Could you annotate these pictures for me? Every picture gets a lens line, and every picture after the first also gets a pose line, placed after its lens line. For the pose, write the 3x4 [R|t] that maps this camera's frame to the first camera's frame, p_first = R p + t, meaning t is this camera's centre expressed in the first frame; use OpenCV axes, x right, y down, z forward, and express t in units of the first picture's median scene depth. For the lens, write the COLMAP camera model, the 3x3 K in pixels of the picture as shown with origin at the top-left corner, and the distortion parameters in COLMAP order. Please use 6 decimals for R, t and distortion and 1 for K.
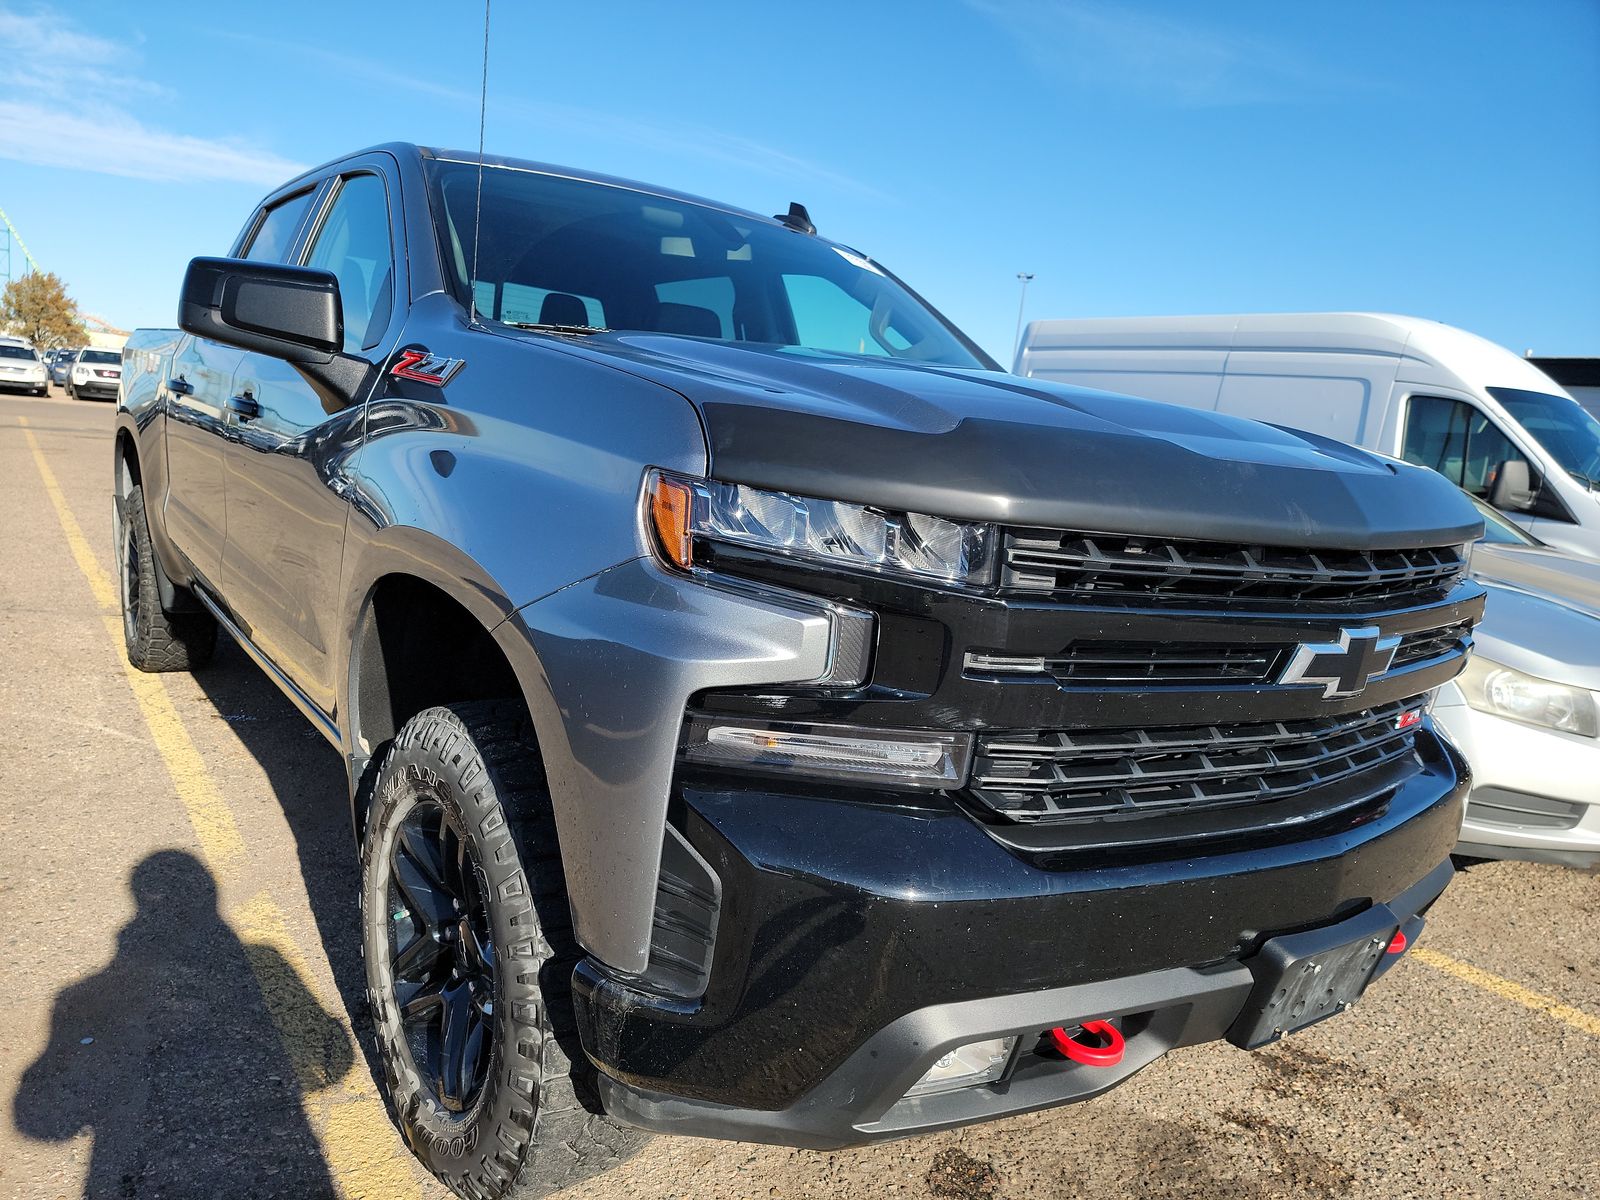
lens RADIAL K [[1110.4, 0, 791.9], [0, 1110.4, 599.5], [0, 0, 1]] dist [0.067908, -0.066908]
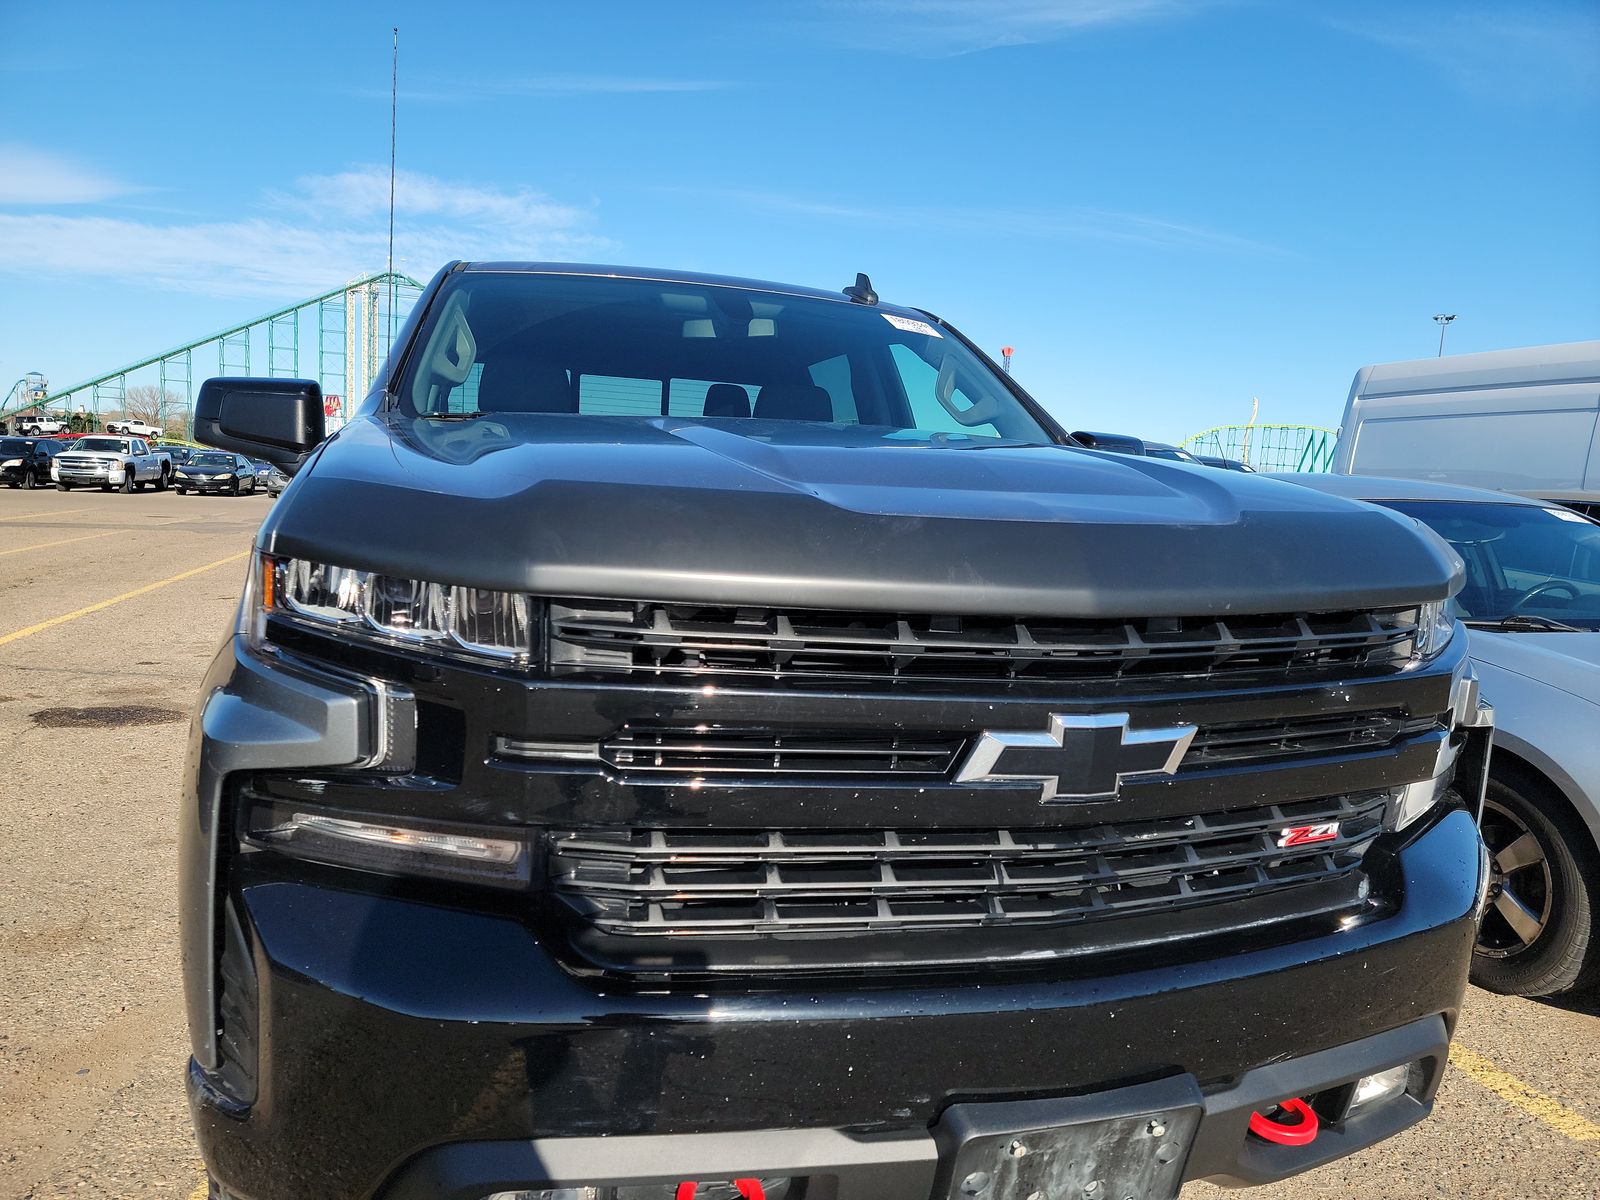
lens RADIAL K [[1084.4, 0, 800.0], [0, 1084.4, 600.0], [0, 0, 1]] dist [0.078525, -0.062744]
pose [[0.946868, -0.019937, -0.321004, 0.568524], [-0.001807, 0.997731, -0.067297, -0.003412], [0.321618, 0.064302, 0.944684, 0.199424]]
